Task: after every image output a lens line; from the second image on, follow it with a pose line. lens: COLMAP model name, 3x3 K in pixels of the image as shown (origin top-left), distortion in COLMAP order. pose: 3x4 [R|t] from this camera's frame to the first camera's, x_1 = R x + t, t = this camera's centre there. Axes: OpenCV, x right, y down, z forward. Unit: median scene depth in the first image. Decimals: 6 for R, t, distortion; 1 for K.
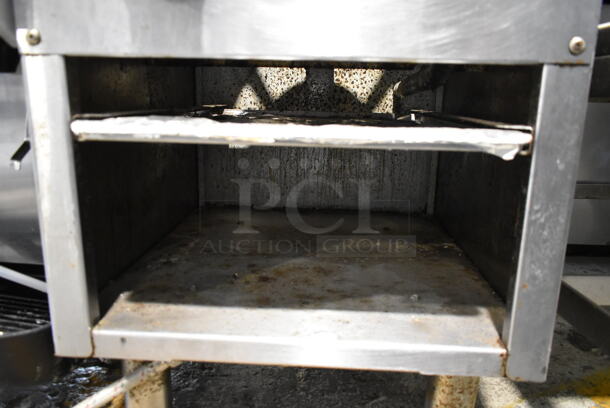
lens RADIAL K [[461.4, 0, 306.1], [0, 461.4, 205.2], [0, 0, 1]] dist [-0.026973, 0.012026]
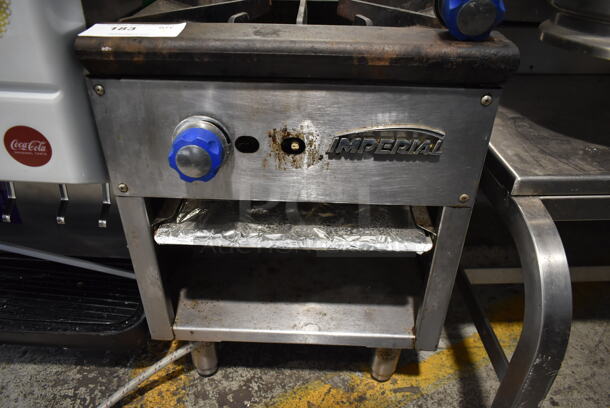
lens RADIAL K [[461.4, 0, 306.4], [0, 461.4, 203.4], [0, 0, 1]] dist [-0.026973, 0.012026]
pose [[0.999733, -0.016486, 0.016179, 0.003022], [0.009916, 0.938915, 0.344007, -0.715570], [-0.020862, -0.343755, 0.938828, -0.426360]]
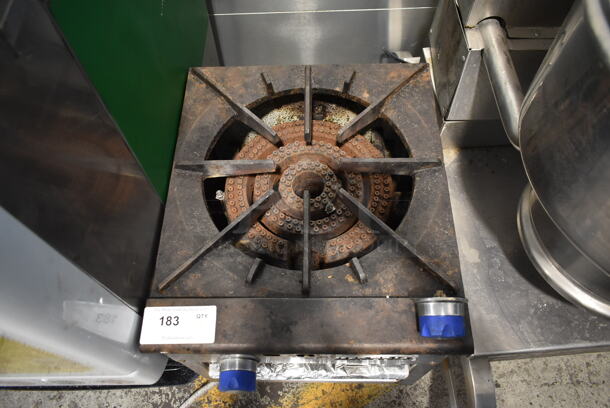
lens RADIAL K [[461.4, 0, 306.0], [0, 461.4, 206.9], [0, 0, 1]] dist [-0.026973, 0.012026]
pose [[0.997750, -0.061124, -0.027553, 0.069139], [0.061157, 0.661261, 0.747659, -2.022835], [-0.027480, -0.747662, 0.663511, 0.077292]]
